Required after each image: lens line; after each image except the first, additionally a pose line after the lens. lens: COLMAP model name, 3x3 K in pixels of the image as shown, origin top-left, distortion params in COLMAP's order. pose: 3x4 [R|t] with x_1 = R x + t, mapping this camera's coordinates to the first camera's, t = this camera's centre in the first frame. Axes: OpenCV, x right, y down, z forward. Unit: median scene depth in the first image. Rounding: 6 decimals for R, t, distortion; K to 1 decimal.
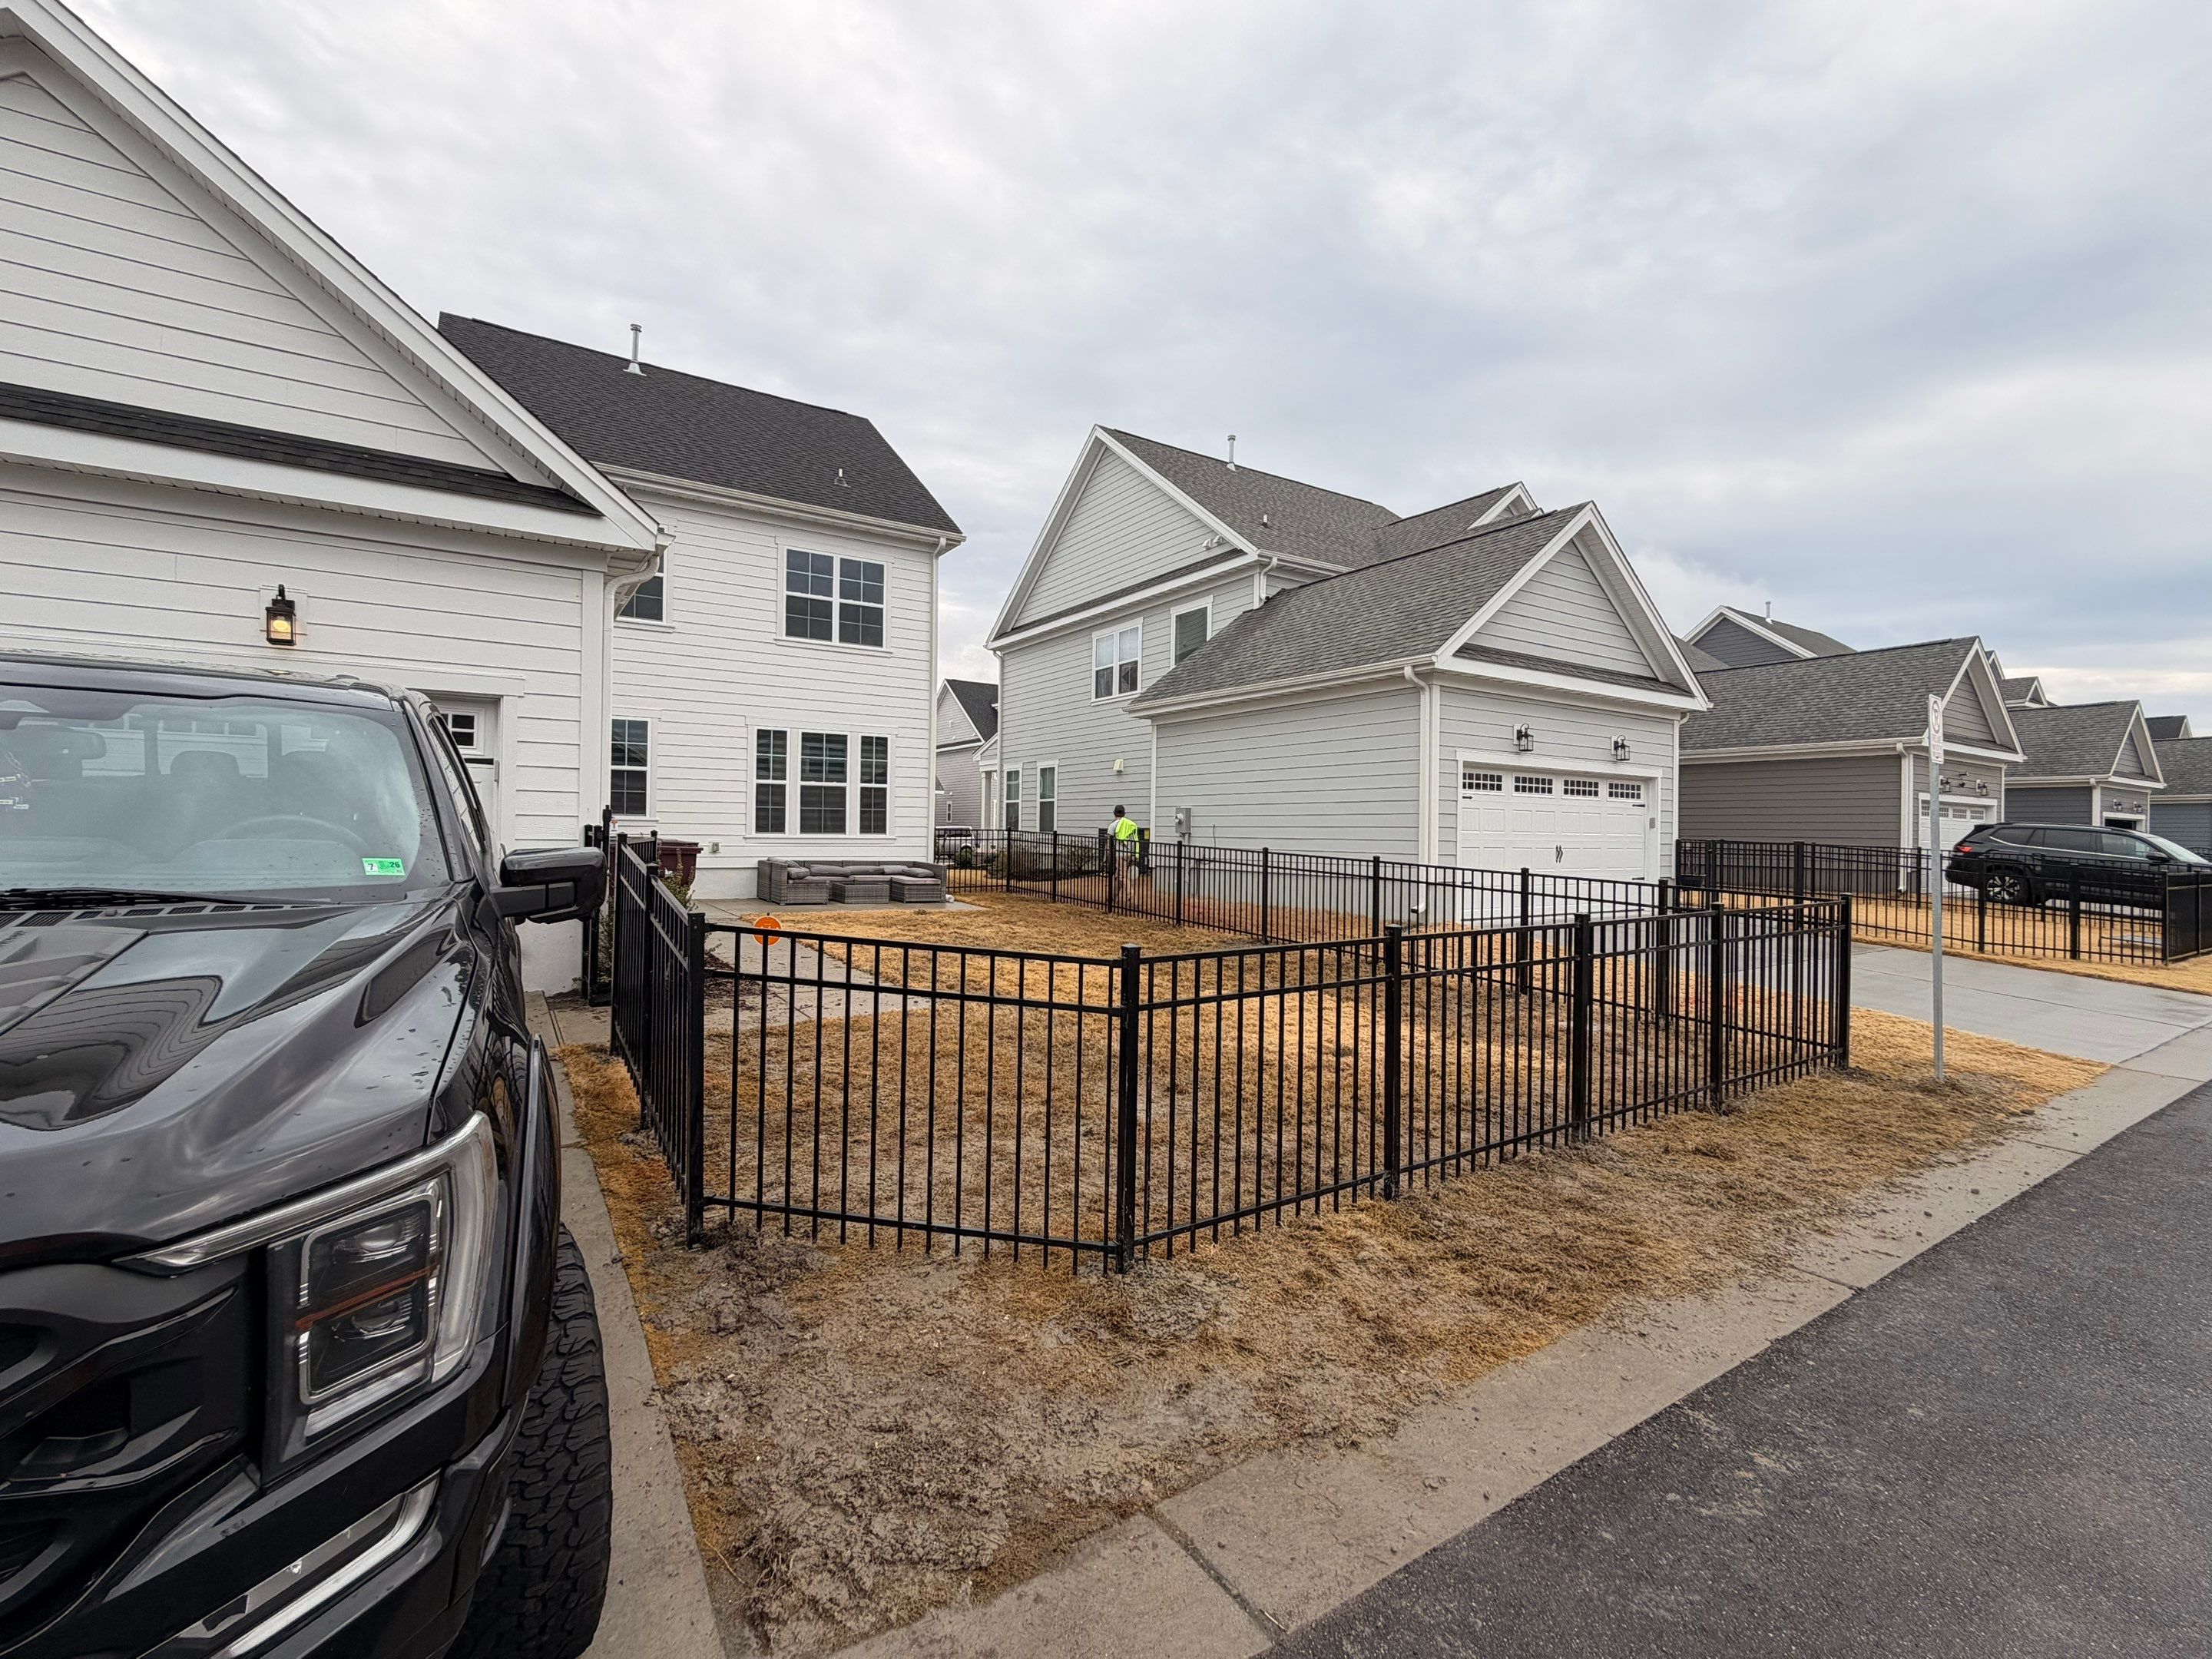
lens RADIAL K [[952.8, 0, 1106.0], [0, 952.8, 829.5], [0, 0, 1]] dist [0.017926, 0.000010]
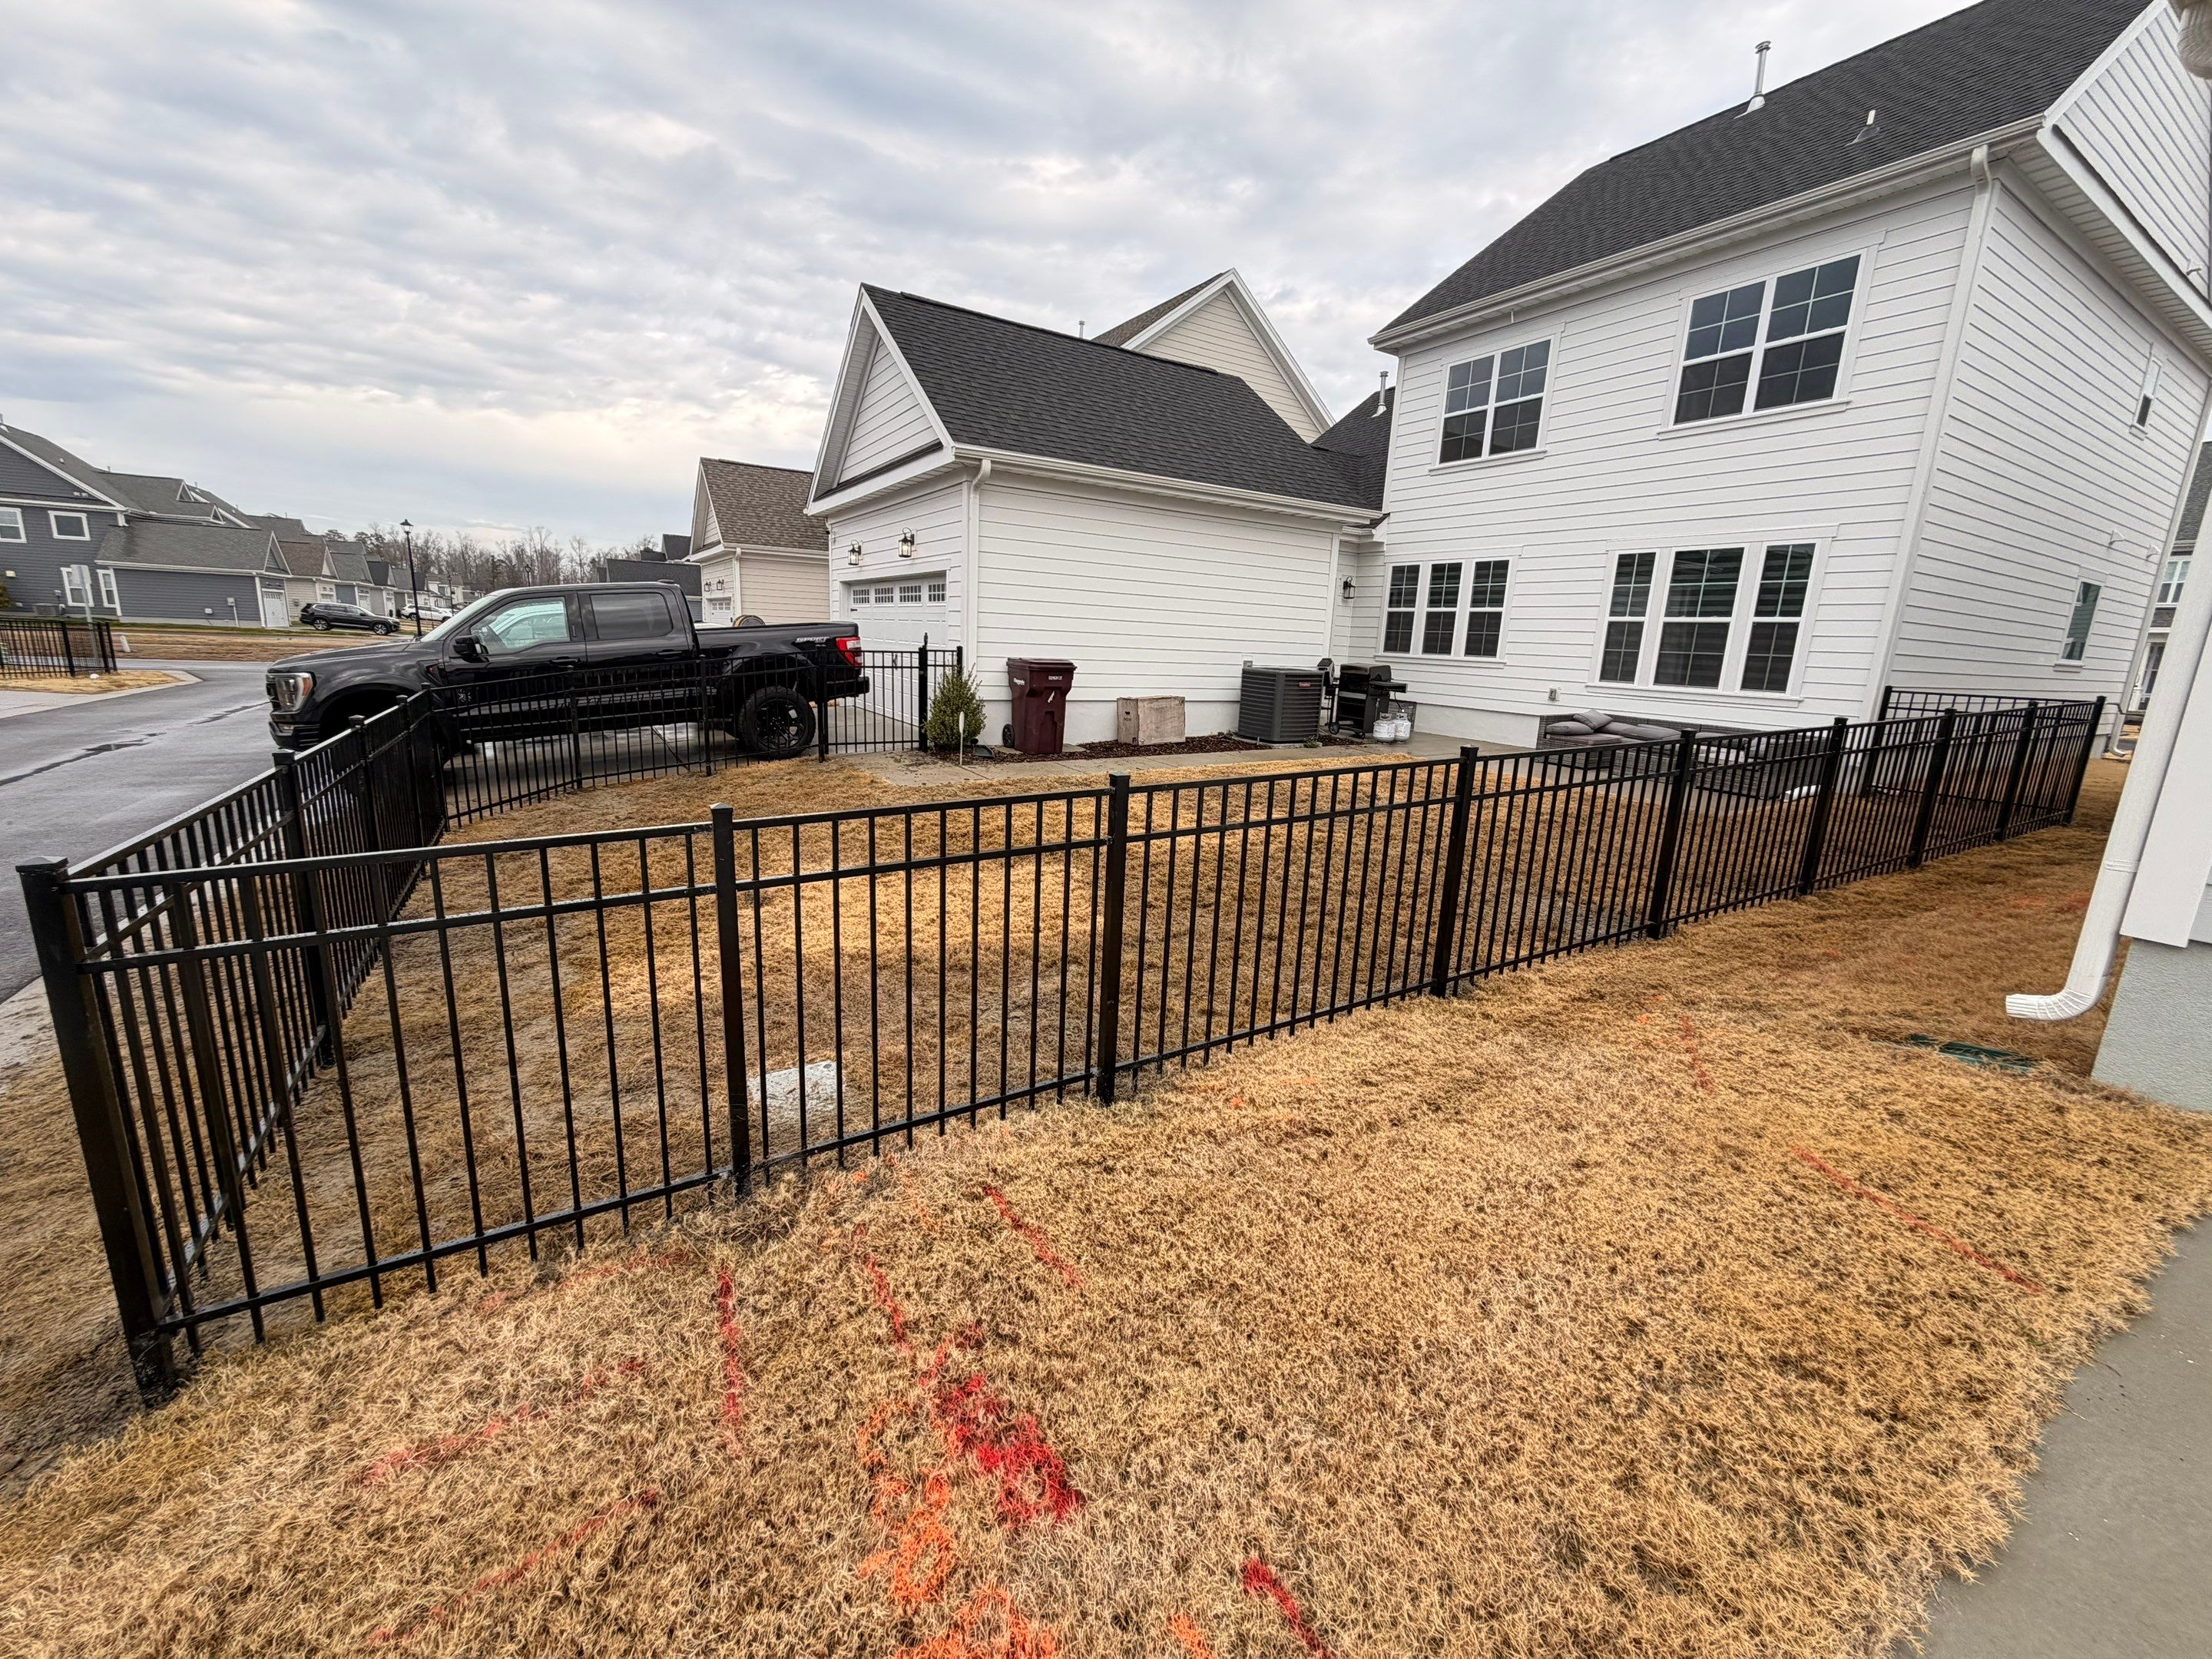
lens RADIAL K [[882.9, 0, 1095.3], [0, 882.9, 829.4], [0, 0, 1]] dist [-0.000985, -0.000146]
pose [[-0.046571, 0.197802, -0.979135, 0.453804], [-0.048549, 0.978592, 0.200001, -0.001870], [0.997735, 0.056850, -0.035971, 0.580197]]
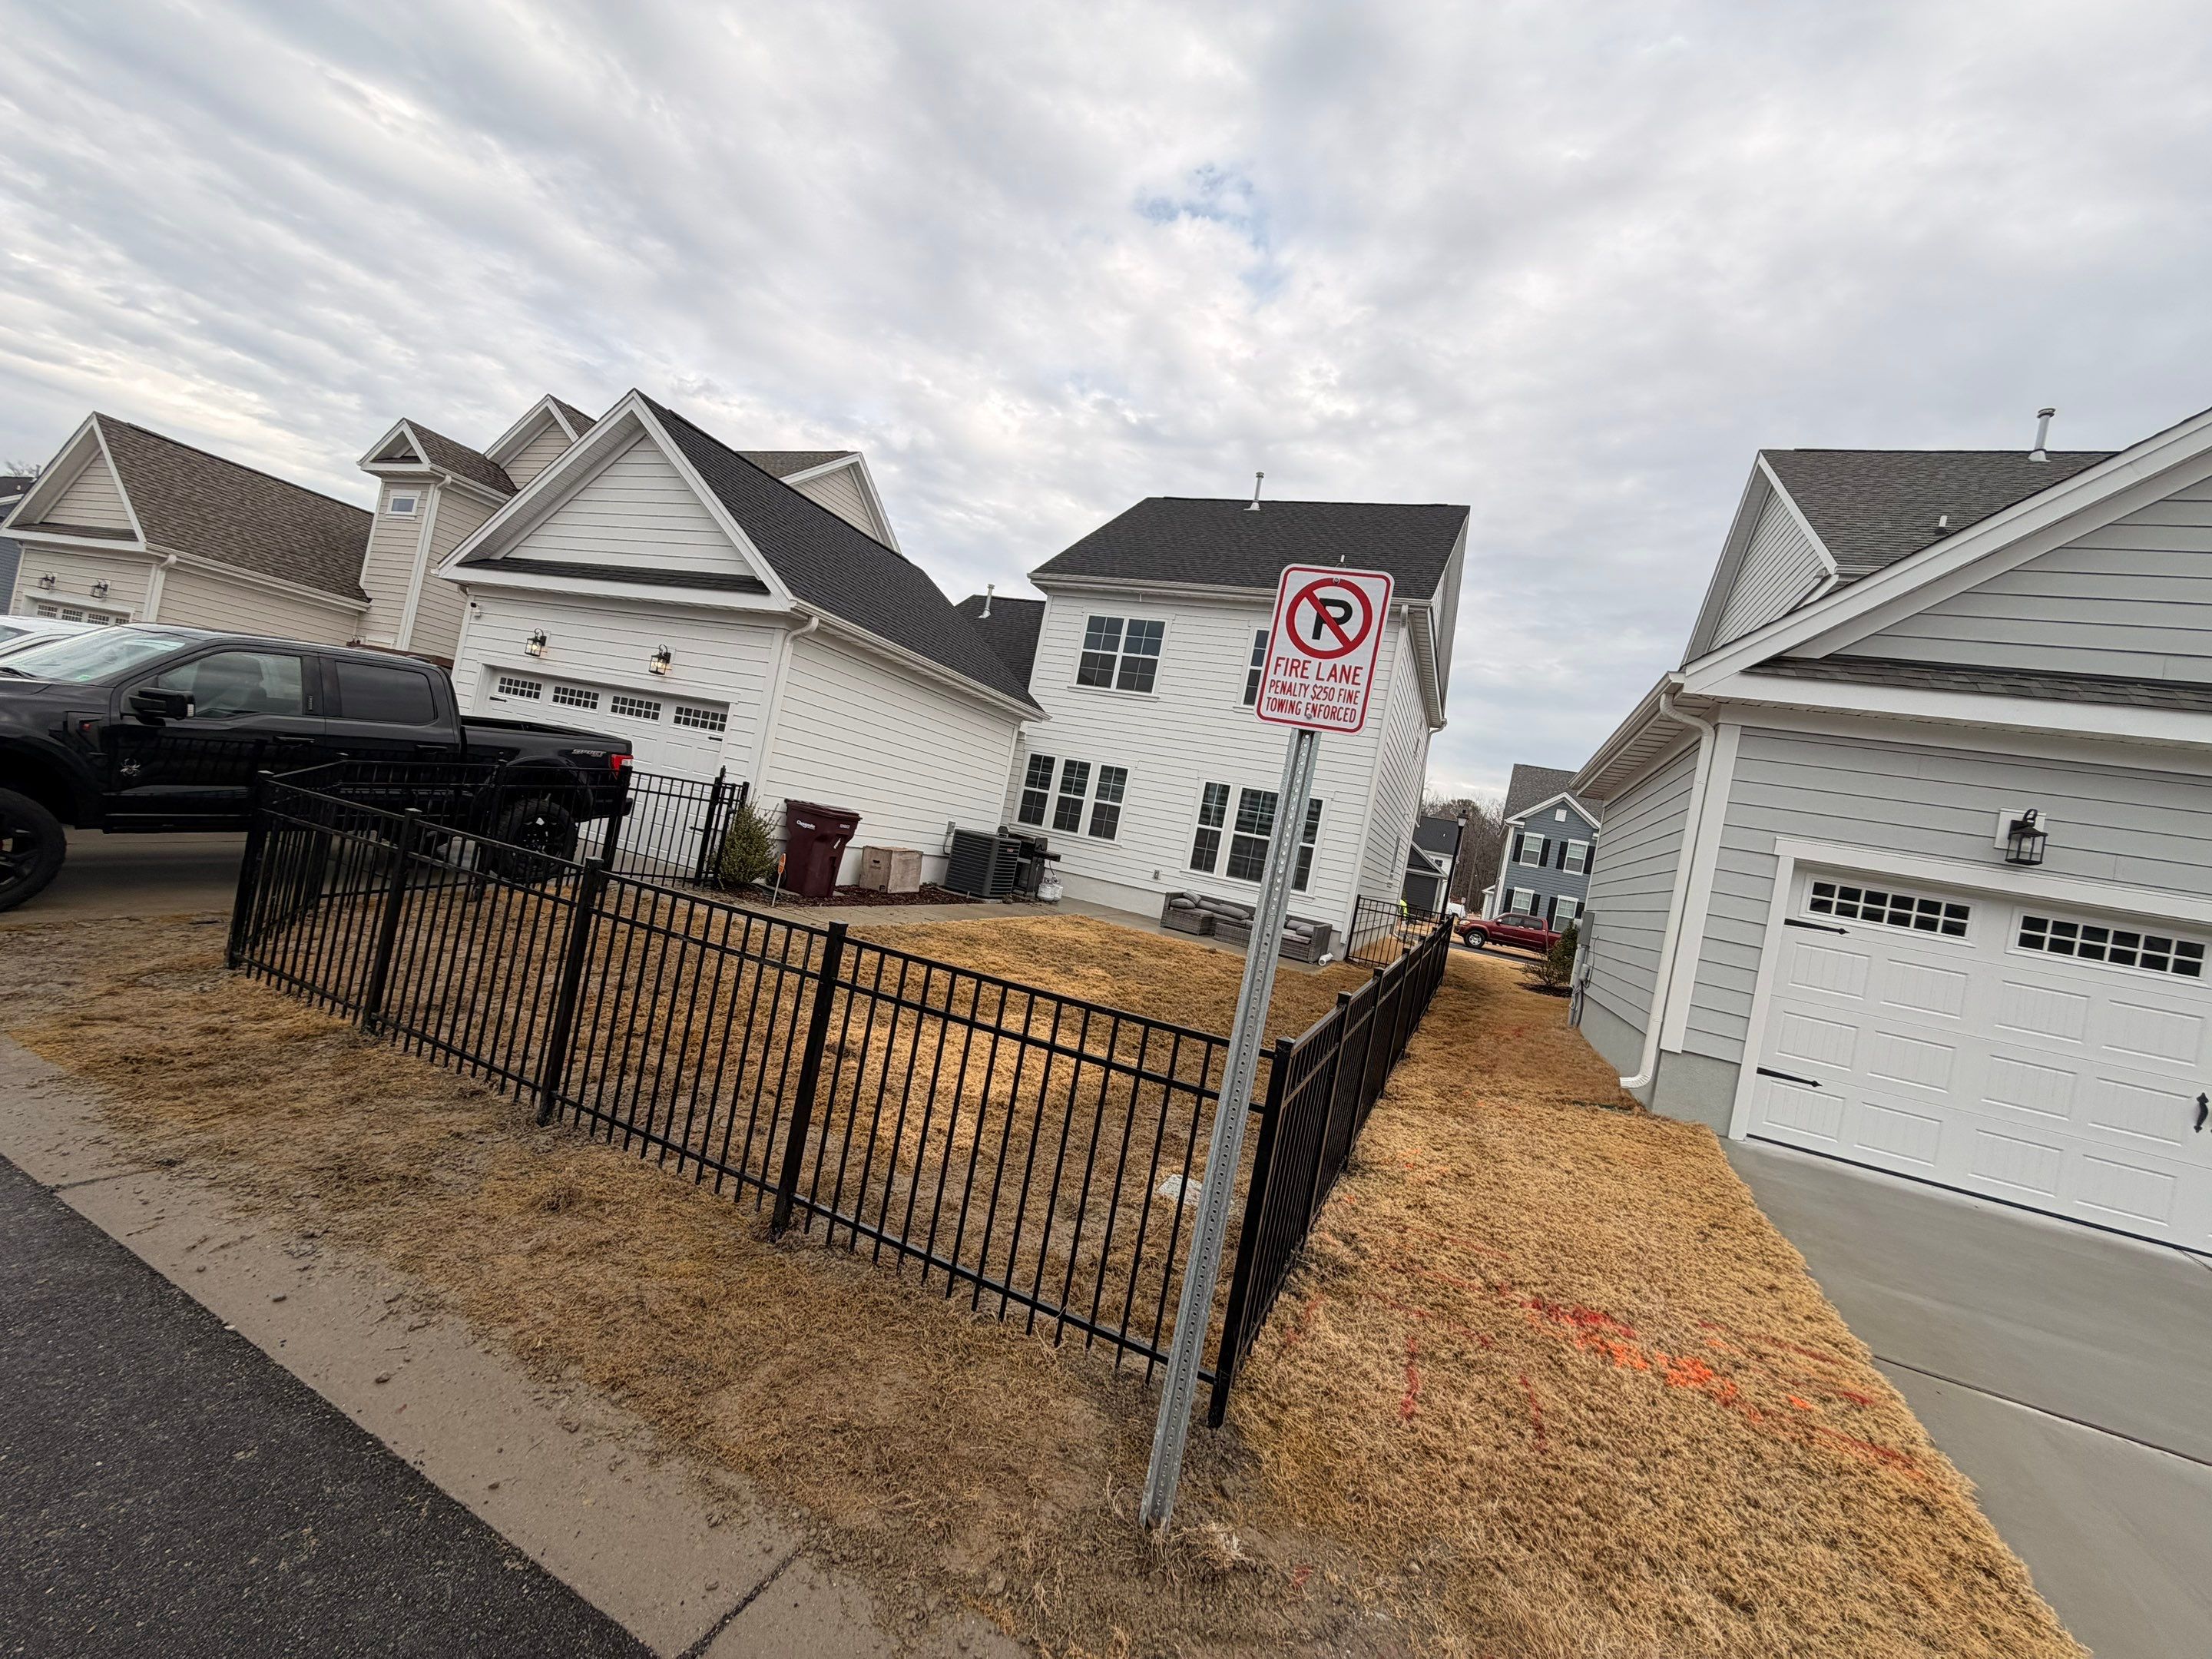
lens RADIAL K [[867.7, 0, 1109.9], [0, 867.7, 844.9], [0, 0, 1]] dist [-0.049159, 0.000073]
pose [[0.535601, 0.097041, -0.838877, 0.468173], [-0.188230, 0.982103, -0.006571, 0.000366], [0.823226, 0.161421, 0.544281, 0.332017]]
